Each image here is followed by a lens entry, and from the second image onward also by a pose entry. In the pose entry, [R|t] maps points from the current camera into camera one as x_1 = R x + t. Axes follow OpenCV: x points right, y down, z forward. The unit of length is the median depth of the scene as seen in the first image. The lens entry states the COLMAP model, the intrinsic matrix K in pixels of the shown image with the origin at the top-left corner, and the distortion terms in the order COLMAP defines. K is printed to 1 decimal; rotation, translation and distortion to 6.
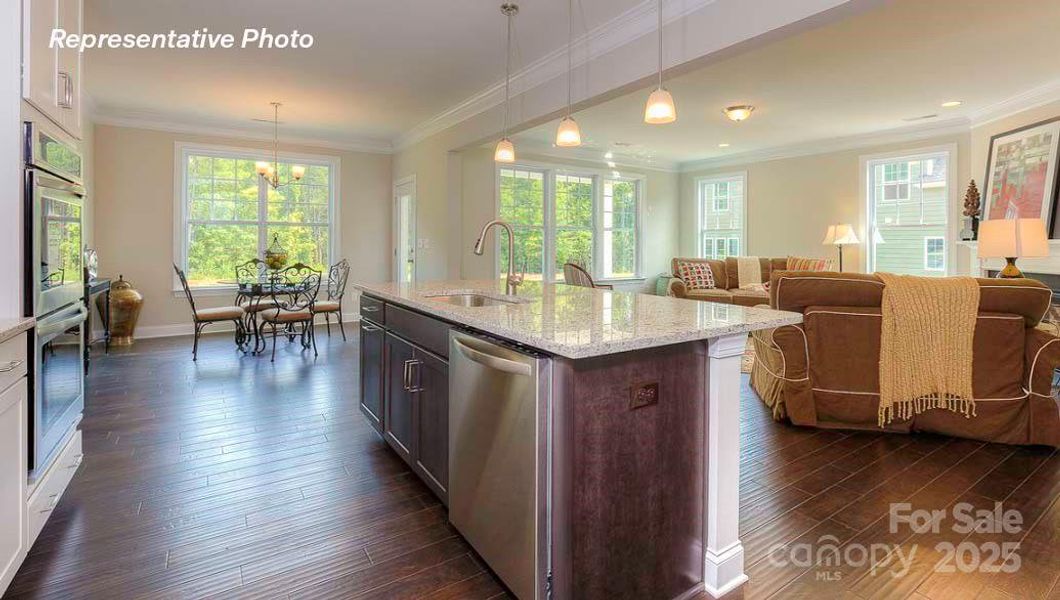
lens RADIAL K [[476.0, 0, 533.9], [0, 476.0, 245.1], [0, 0, 1]] dist [0.000609, 0.000318]
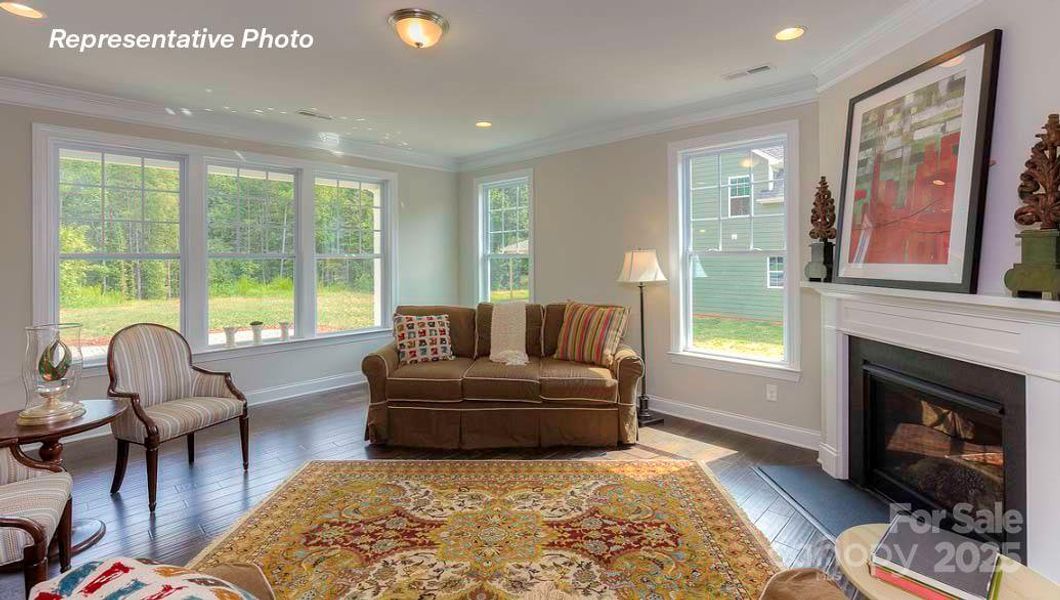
lens RADIAL K [[475.2, 0, 528.5], [0, 475.2, 258.6], [0, 0, 1]] dist [-0.011991, -0.000439]
pose [[0.976884, -0.011964, 0.213436, 0.433794], [0.012407, 0.999923, -0.000738, -0.039718], [-0.213411, 0.003369, 0.976957, 0.500047]]
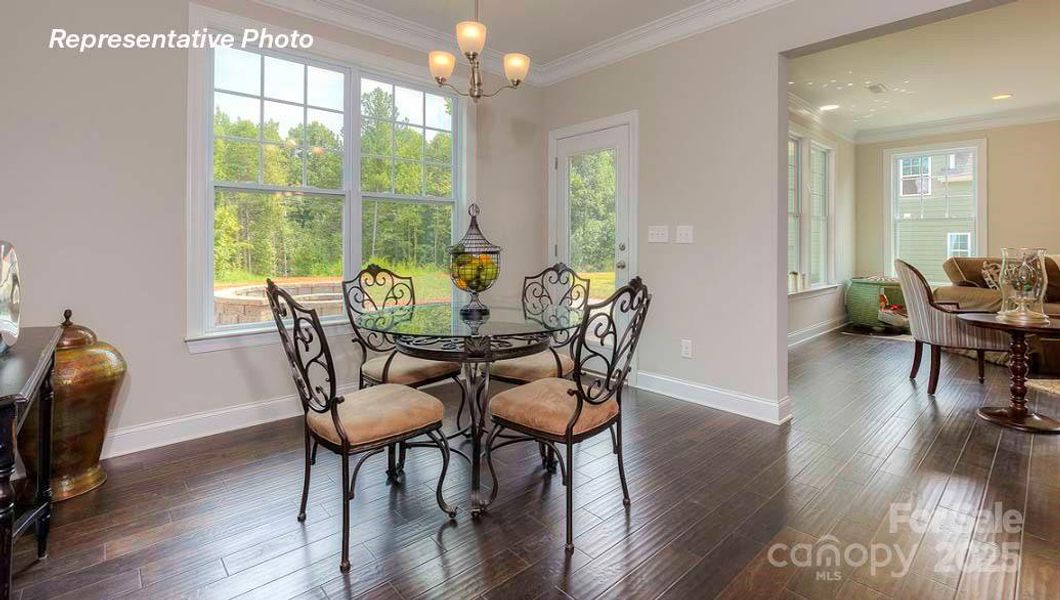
lens RADIAL K [[479.9, 0, 532.5], [0, 479.9, 241.8], [0, 0, 1]] dist [-0.011333, 0.000155]
pose [[0.987582, -0.002991, 0.157076, -0.551145], [0.003757, 0.999982, -0.004577, 0.009126], [-0.157059, 0.005110, 0.987576, 0.554708]]
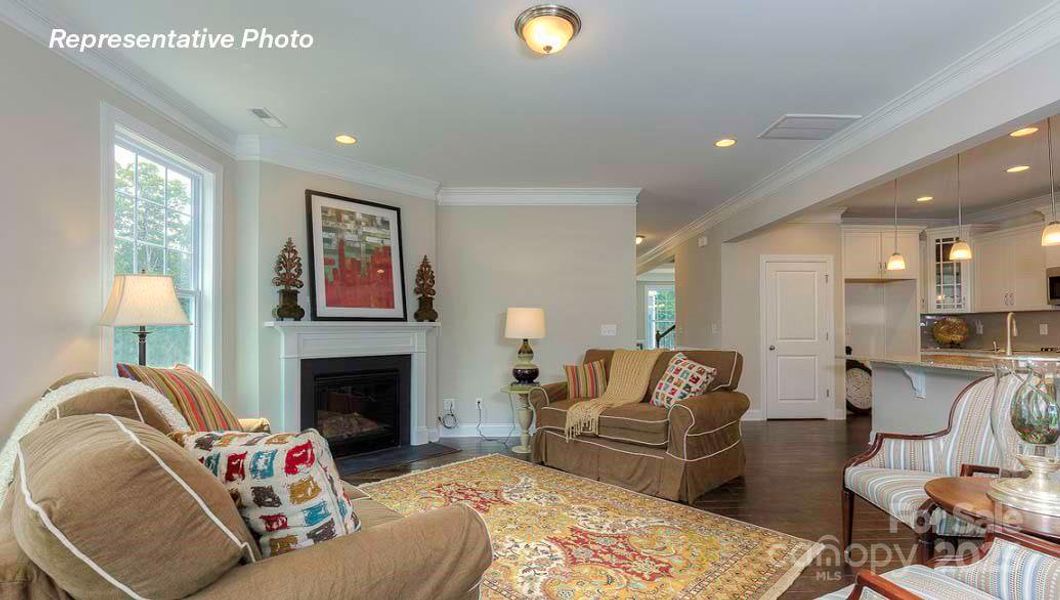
lens RADIAL K [[491.2, 0, 534.2], [0, 491.2, 318.6], [0, 0, 1]] dist [-0.002553, 0.000017]
pose [[-0.849311, 0.002897, 0.527885, 0.194629], [-0.004877, 0.999899, -0.013334, -0.003694], [-0.527870, -0.013899, -0.849211, 1.402979]]
